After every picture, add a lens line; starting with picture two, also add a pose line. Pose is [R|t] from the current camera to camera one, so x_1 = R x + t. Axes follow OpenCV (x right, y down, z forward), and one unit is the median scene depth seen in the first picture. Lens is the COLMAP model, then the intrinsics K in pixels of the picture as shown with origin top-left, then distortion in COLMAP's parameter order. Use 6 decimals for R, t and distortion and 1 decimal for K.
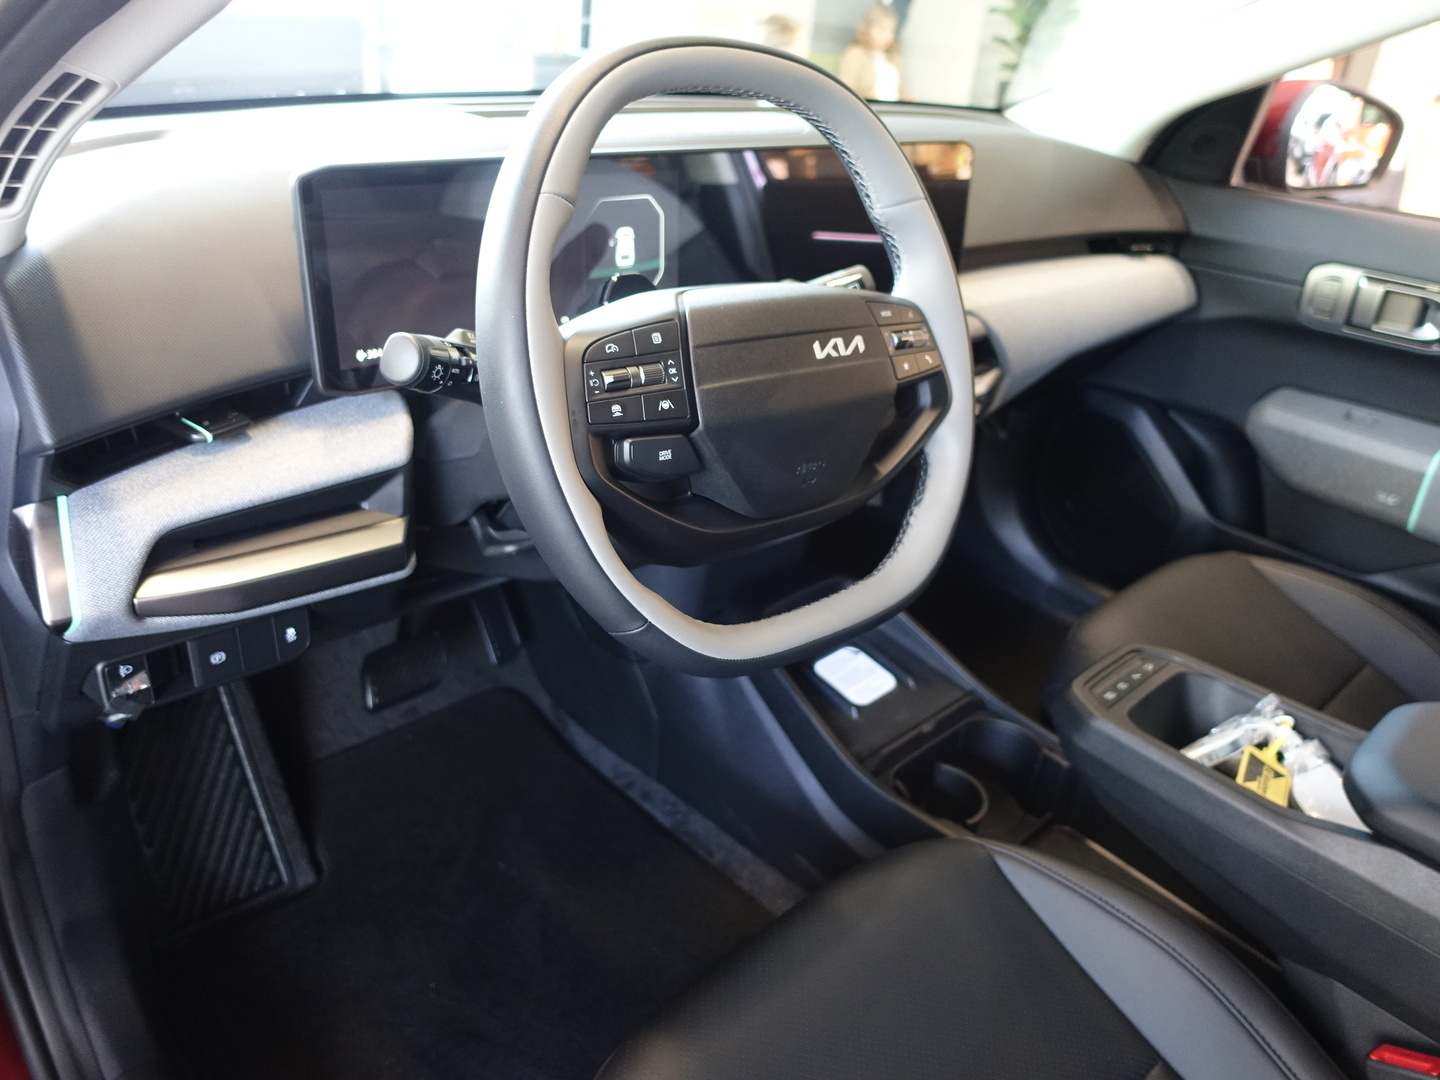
lens RADIAL K [[1103.4, 0, 709.7], [0, 1103.4, 535.9], [0, 0, 1]] dist [-0.011143, -0.003182]
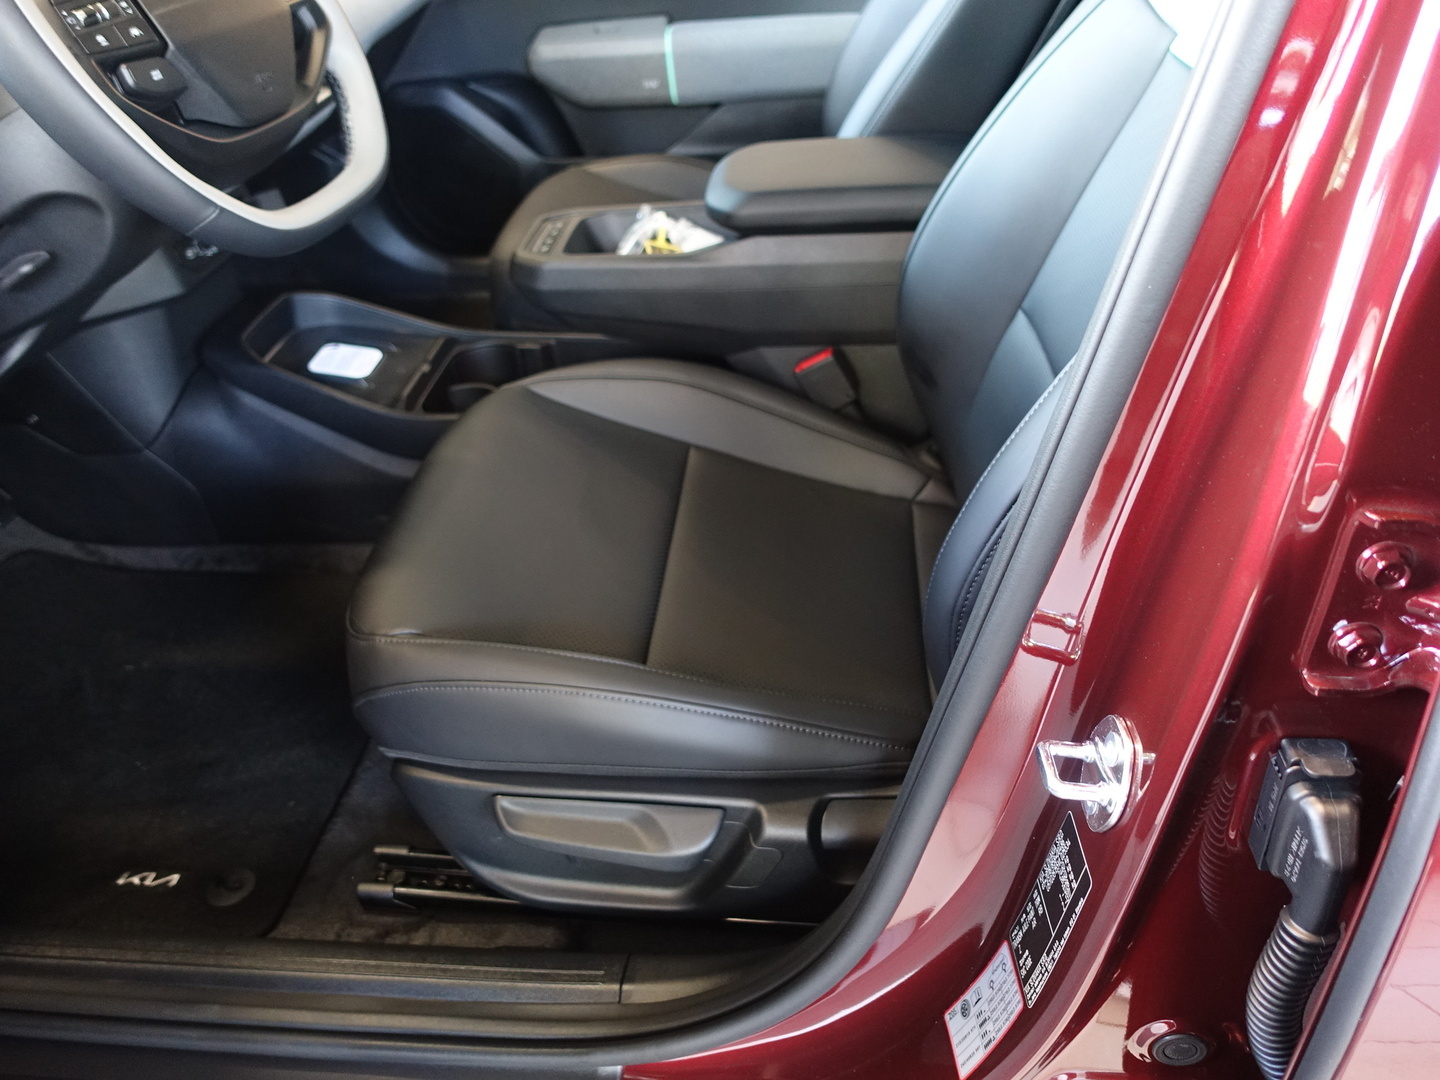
lens RADIAL K [[1103.4, 0, 719.7], [0, 1103.4, 542.1], [0, 0, 1]] dist [-0.011143, -0.003182]
pose [[0.752649, -0.487777, 0.442259, -0.206553], [0.408855, 0.872740, 0.266762, 0.175490], [-0.516098, -0.019958, 0.856297, -0.200237]]
